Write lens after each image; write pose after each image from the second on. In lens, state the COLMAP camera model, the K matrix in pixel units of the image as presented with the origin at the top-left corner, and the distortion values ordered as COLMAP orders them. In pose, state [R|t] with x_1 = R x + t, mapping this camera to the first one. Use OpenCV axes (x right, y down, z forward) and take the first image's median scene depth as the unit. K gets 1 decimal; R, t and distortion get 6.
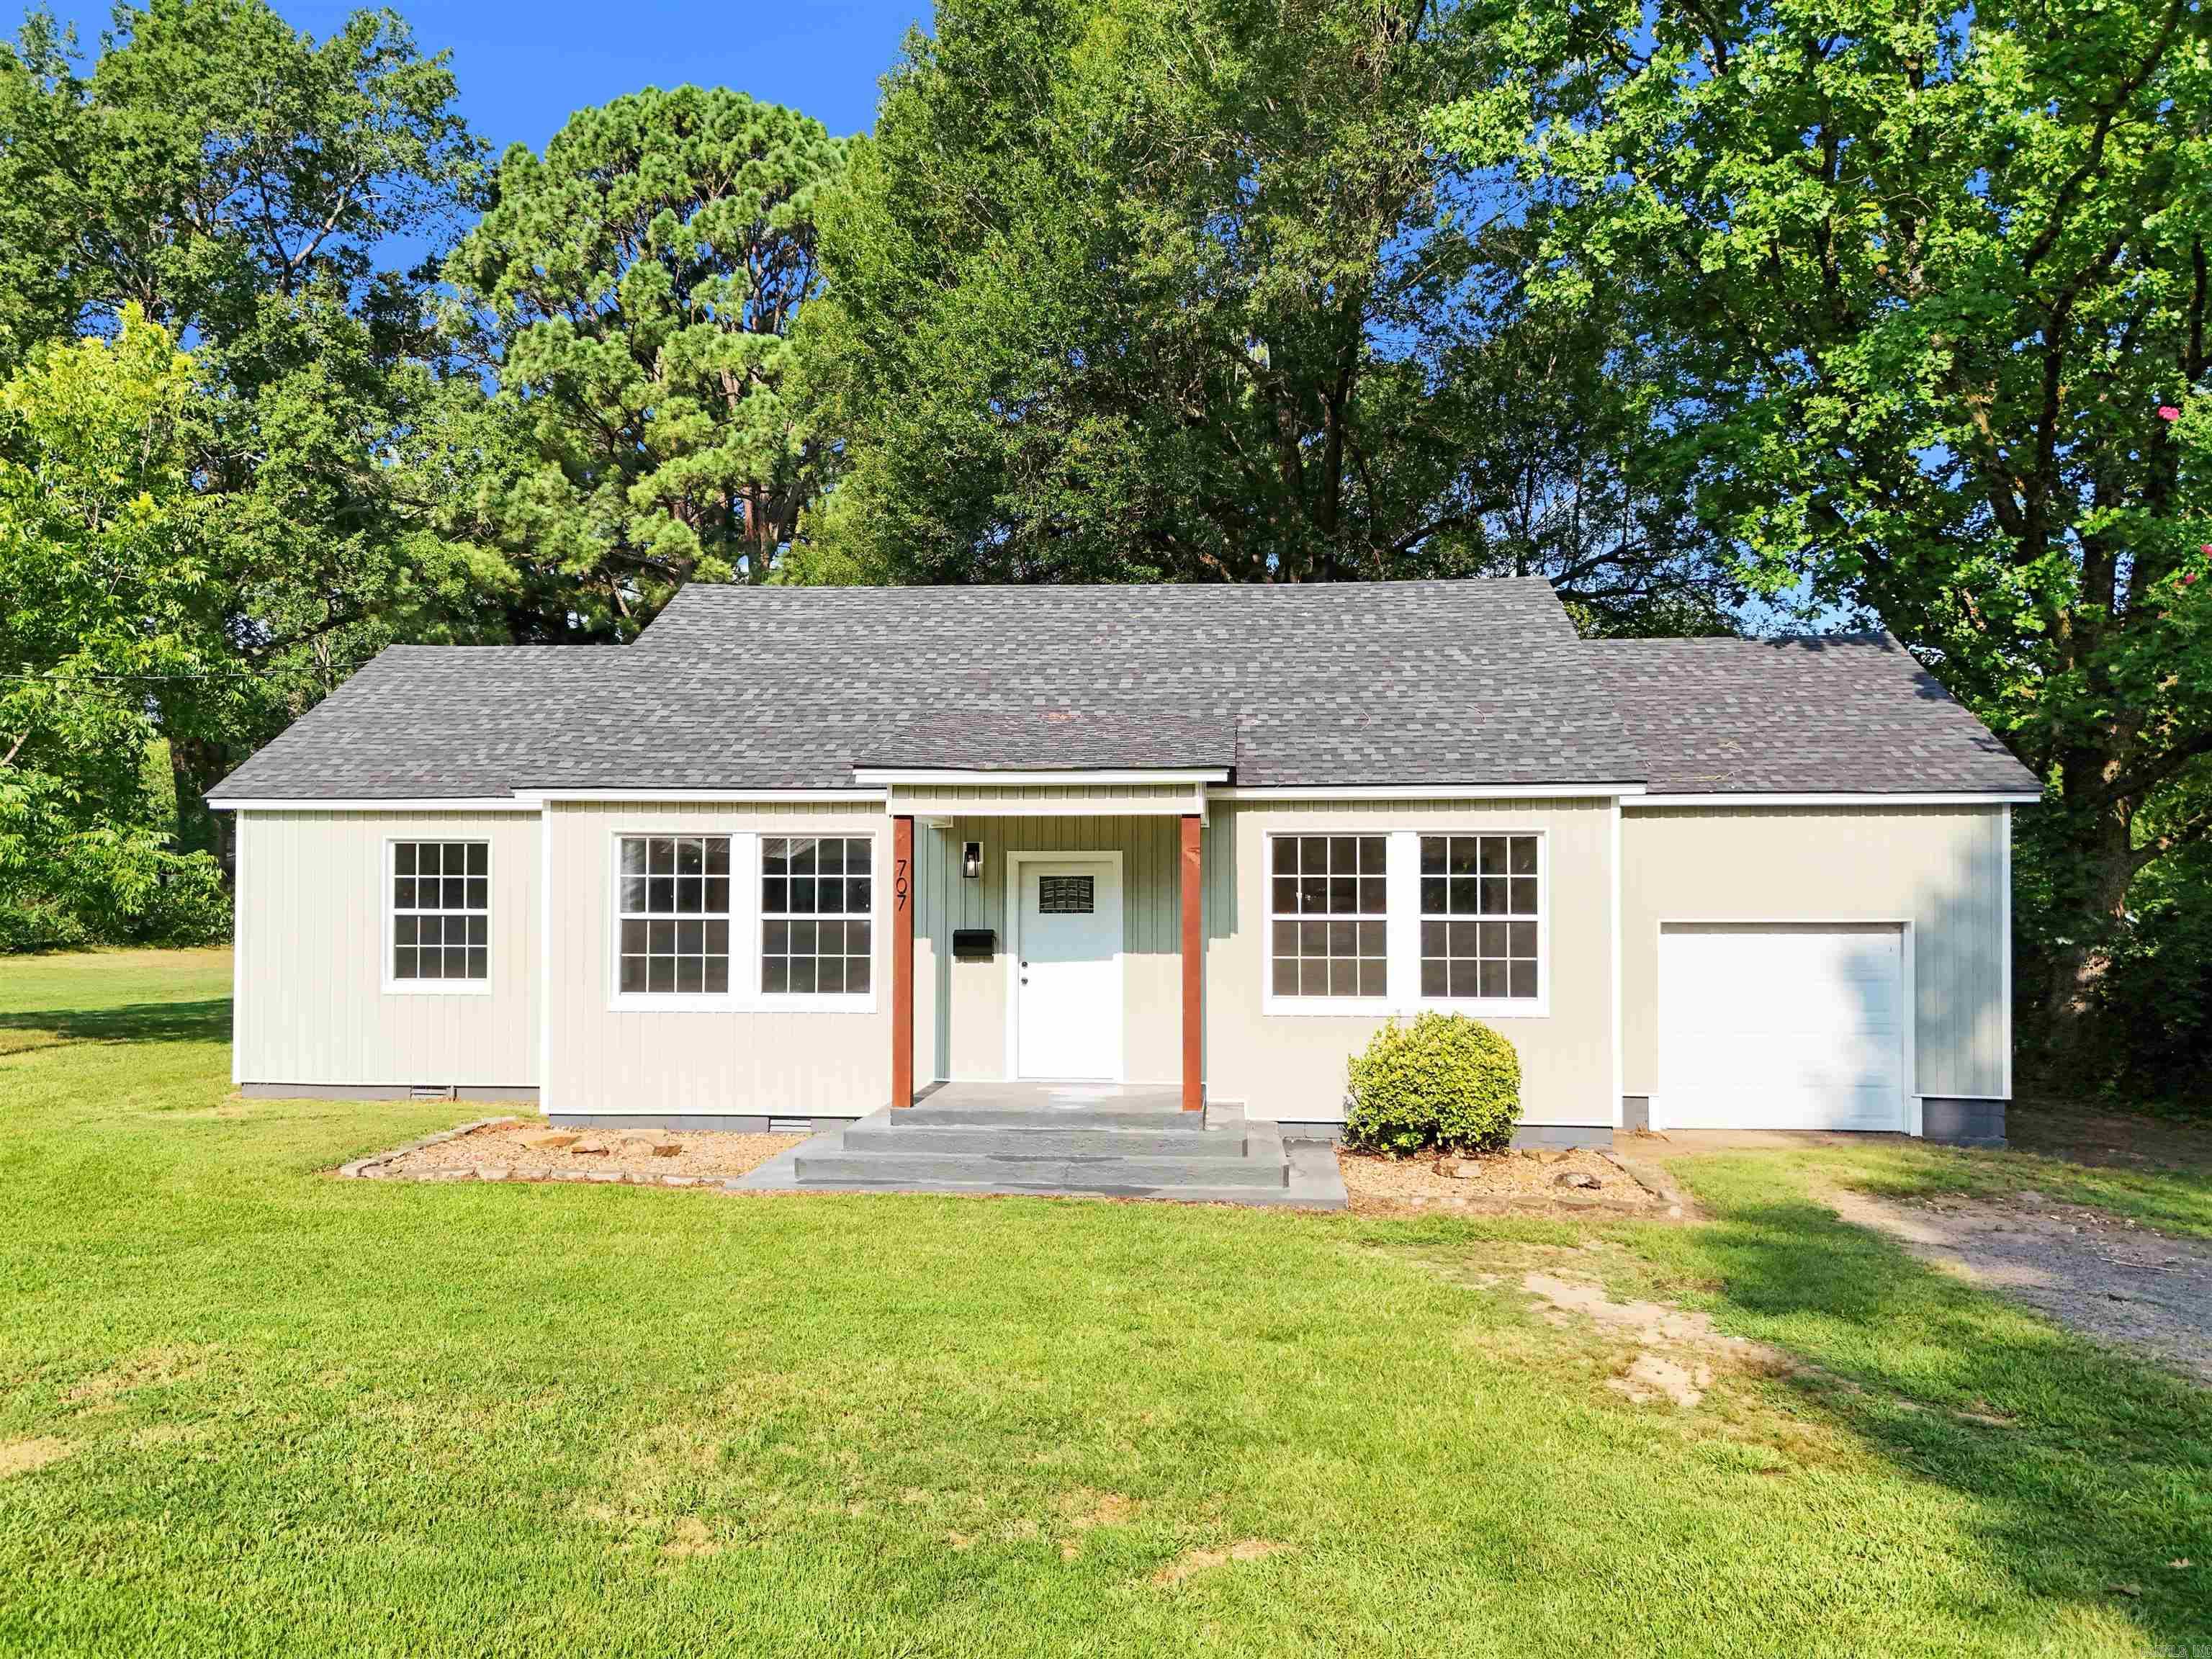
lens RADIAL K [[1610.2, 0, 1010.0], [0, 1610.2, 831.9], [0, 0, 1]] dist [0.098613, -0.136704]
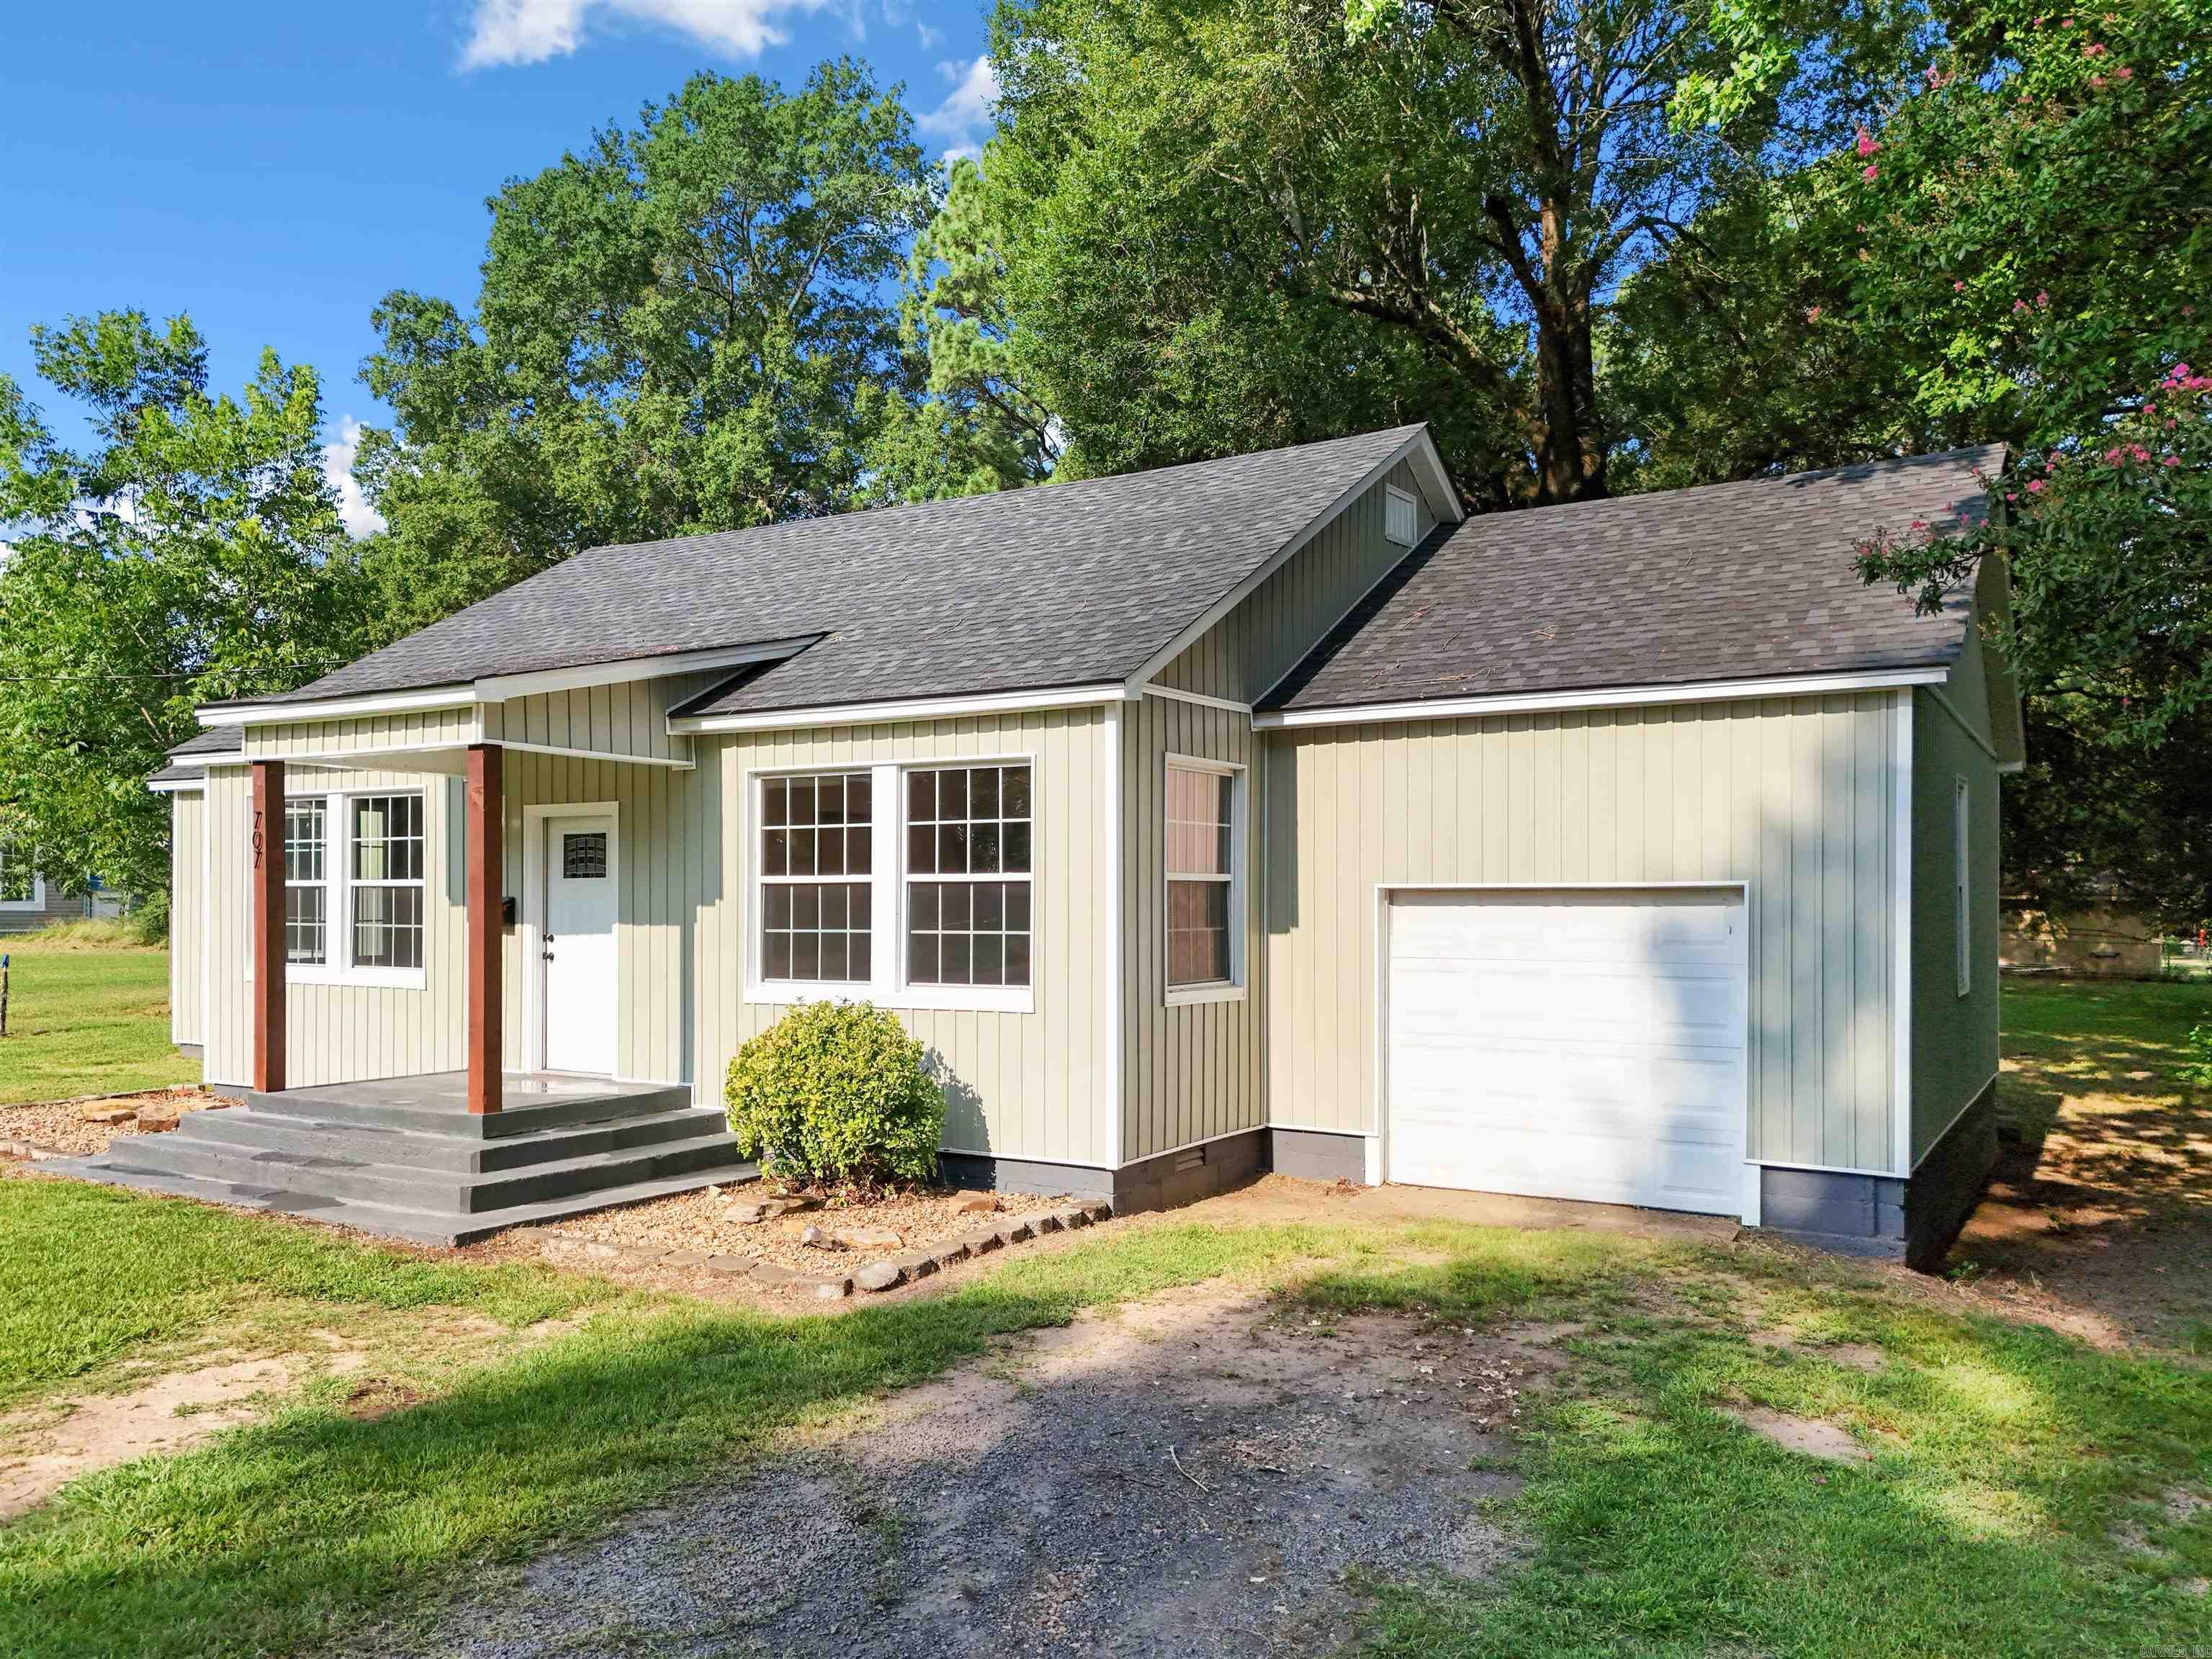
lens RADIAL K [[1610.2, 0, 1010.0], [0, 1610.2, 831.9], [0, 0, 1]] dist [0.098613, -0.136704]
pose [[0.905468, -0.016588, -0.424090, 0.610709], [0.015394, 0.999862, -0.006240, 0.036102], [0.424135, -0.000879, 0.905598, 0.331906]]
